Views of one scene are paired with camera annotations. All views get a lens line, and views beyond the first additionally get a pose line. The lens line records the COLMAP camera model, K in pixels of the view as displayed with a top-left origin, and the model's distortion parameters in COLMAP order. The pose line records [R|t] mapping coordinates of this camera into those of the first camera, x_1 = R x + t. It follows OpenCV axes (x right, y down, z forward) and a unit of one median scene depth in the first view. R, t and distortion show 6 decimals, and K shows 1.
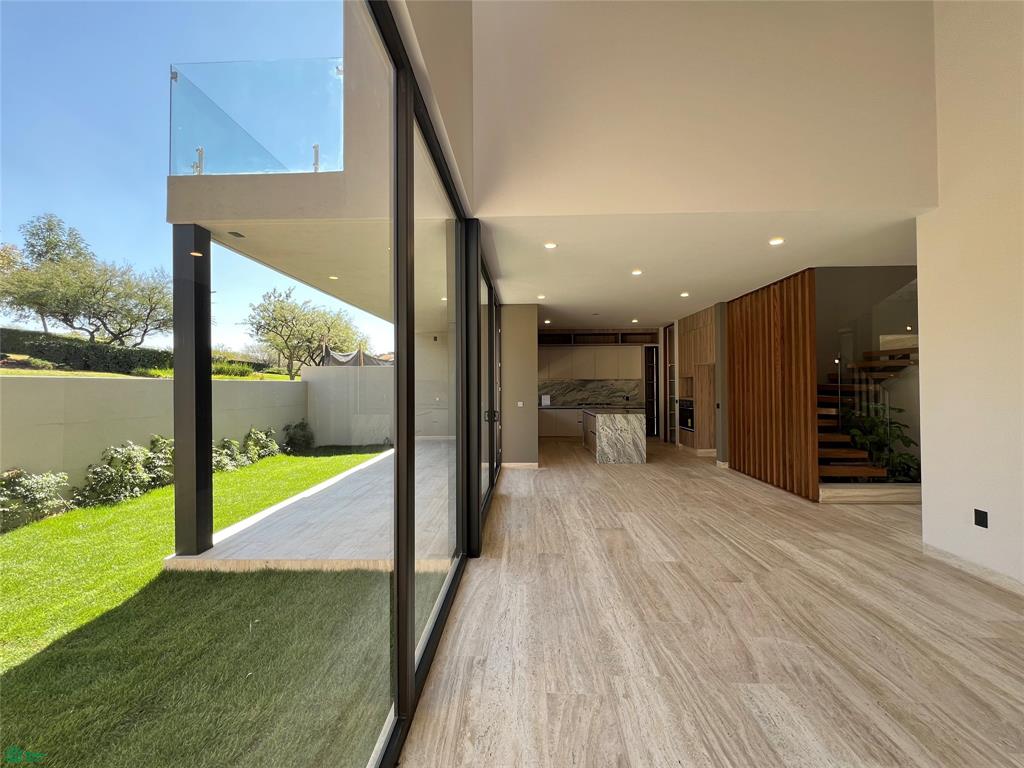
lens RADIAL K [[410.8, 0, 511.9], [0, 410.8, 380.6], [0, 0, 1]] dist [-0.001557, 0.000749]
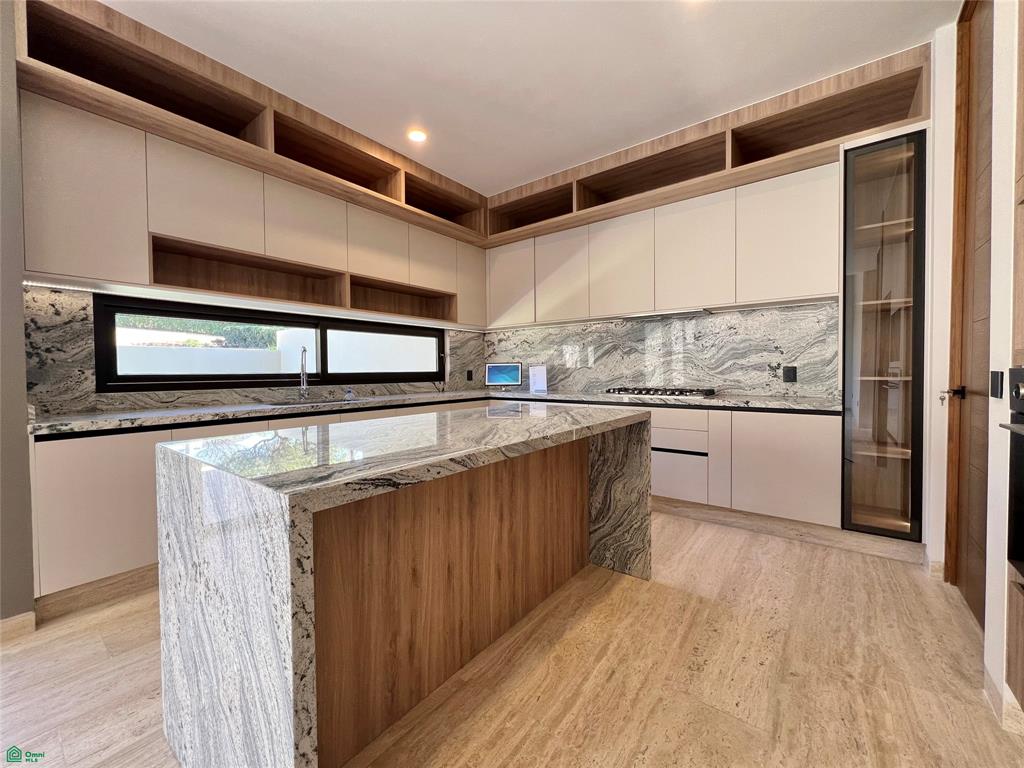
lens RADIAL K [[410.8, 0, 511.9], [0, 410.8, 380.6], [0, 0, 1]] dist [-0.001557, 0.000749]
pose [[0.812444, 0.011167, -0.582932, 0.312002], [0.011982, 0.999286, 0.035843, 0.038048], [0.582916, -0.036105, 0.811730, 0.700250]]
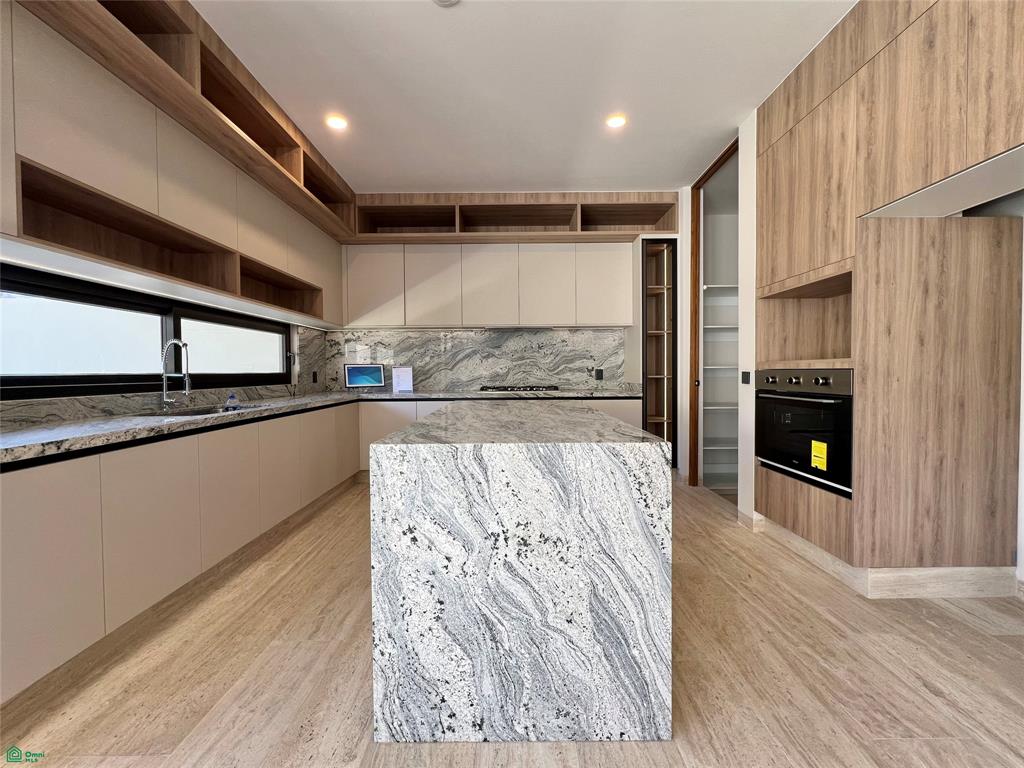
lens RADIAL K [[410.8, 0, 511.9], [0, 410.8, 380.6], [0, 0, 1]] dist [-0.001557, 0.000749]
pose [[0.999392, -0.003020, 0.034740, 0.188206], [0.001815, 0.999398, 0.034653, 0.037542], [-0.034824, -0.034569, 0.998795, 0.616095]]
